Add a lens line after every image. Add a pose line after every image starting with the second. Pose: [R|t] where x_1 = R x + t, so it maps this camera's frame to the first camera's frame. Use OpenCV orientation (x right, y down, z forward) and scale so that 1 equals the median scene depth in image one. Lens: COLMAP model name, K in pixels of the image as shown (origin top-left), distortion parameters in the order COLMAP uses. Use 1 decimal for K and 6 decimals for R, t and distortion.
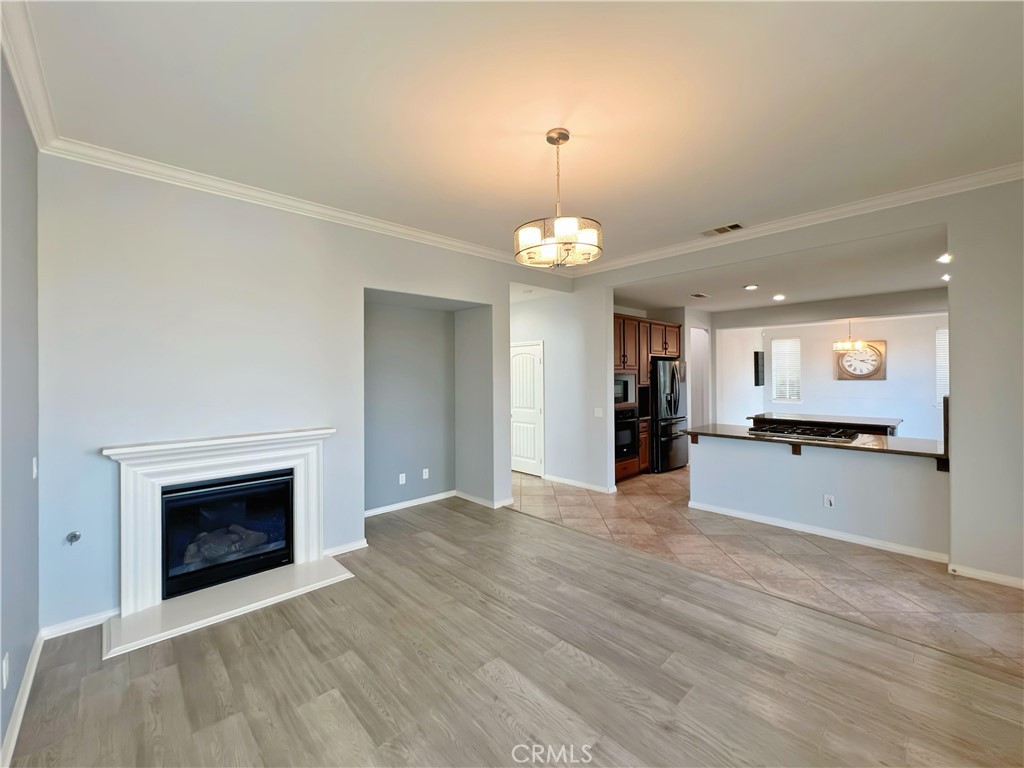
lens RADIAL K [[411.5, 0, 517.5], [0, 411.5, 378.9], [0, 0, 1]] dist [-0.002146, 0.000612]
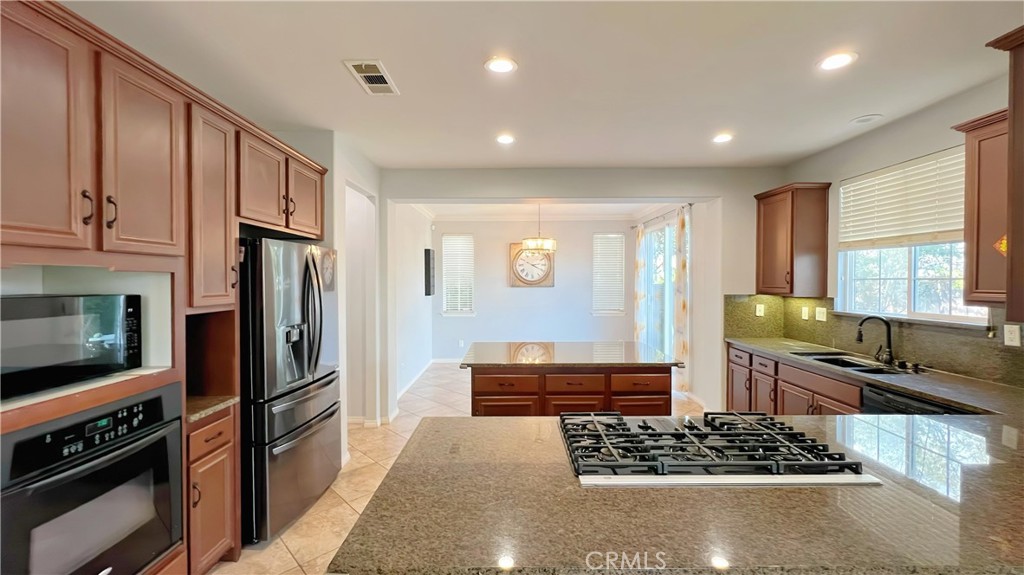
lens RADIAL K [[432.8, 0, 514.3], [0, 432.8, 285.1], [0, 0, 1]] dist [-0.000614, -0.000021]
pose [[0.695846, 0.001530, 0.718189, 0.208834], [-0.003163, 0.999995, 0.000935, -0.003209], [-0.718184, -0.002922, 0.695847, 0.542466]]
